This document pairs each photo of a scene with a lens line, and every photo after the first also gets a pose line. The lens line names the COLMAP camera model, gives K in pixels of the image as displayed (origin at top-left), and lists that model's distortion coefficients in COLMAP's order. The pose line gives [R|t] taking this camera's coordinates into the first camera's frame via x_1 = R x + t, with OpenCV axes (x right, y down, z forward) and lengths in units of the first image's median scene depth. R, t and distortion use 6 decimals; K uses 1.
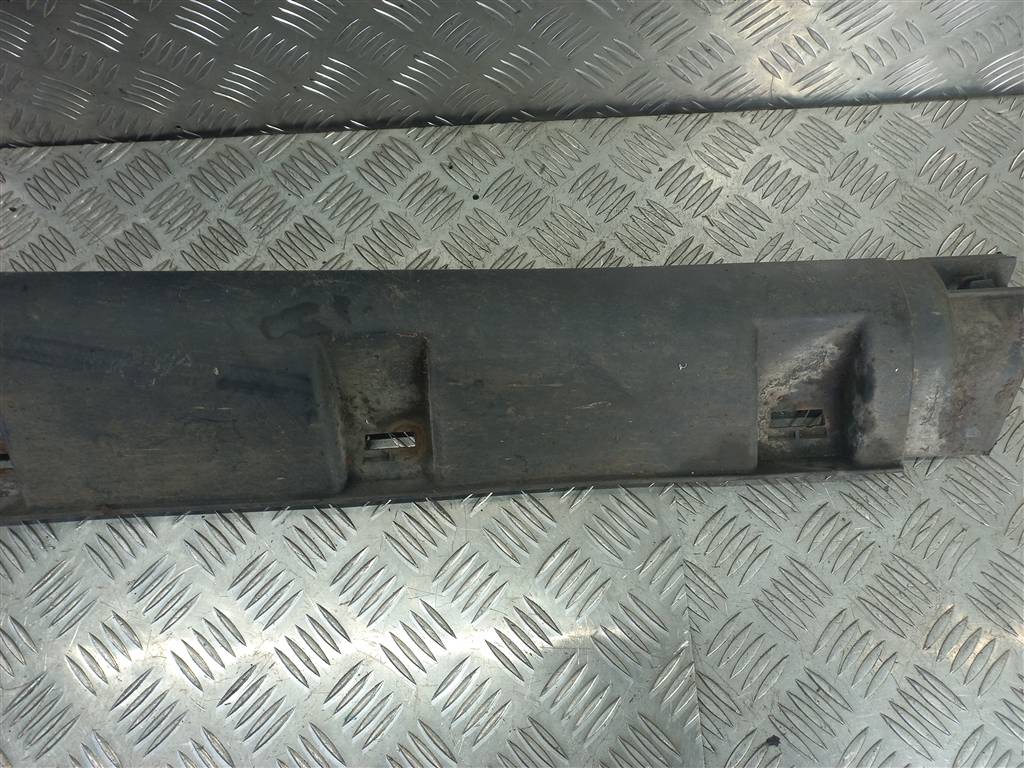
lens RADIAL K [[737.0, 0, 512.0], [0, 737.0, 384.0], [0, 0, 1]] dist [0.020987, -0.004196]
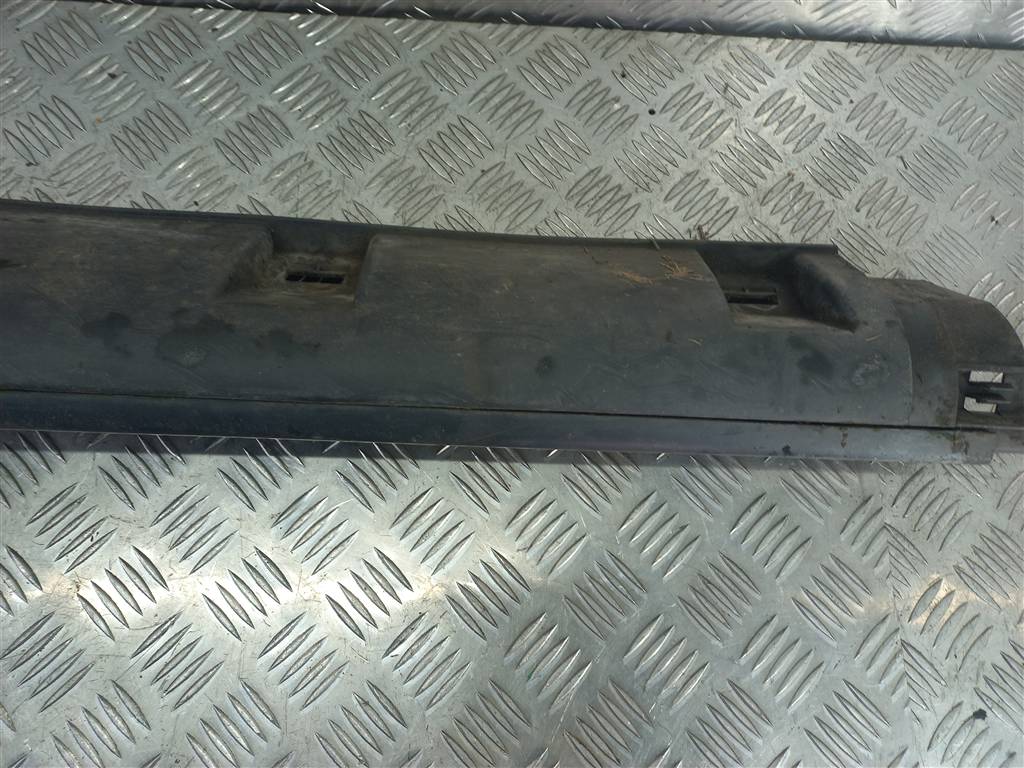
lens RADIAL K [[816.6, 0, 504.8], [0, 816.6, 339.4], [0, 0, 1]] dist [0.007499, 0.020870]
pose [[0.993194, 0.068854, 0.093939, -0.307706], [-0.071489, 0.997129, 0.024976, 0.012550], [-0.091950, -0.031522, 0.995265, 0.009808]]
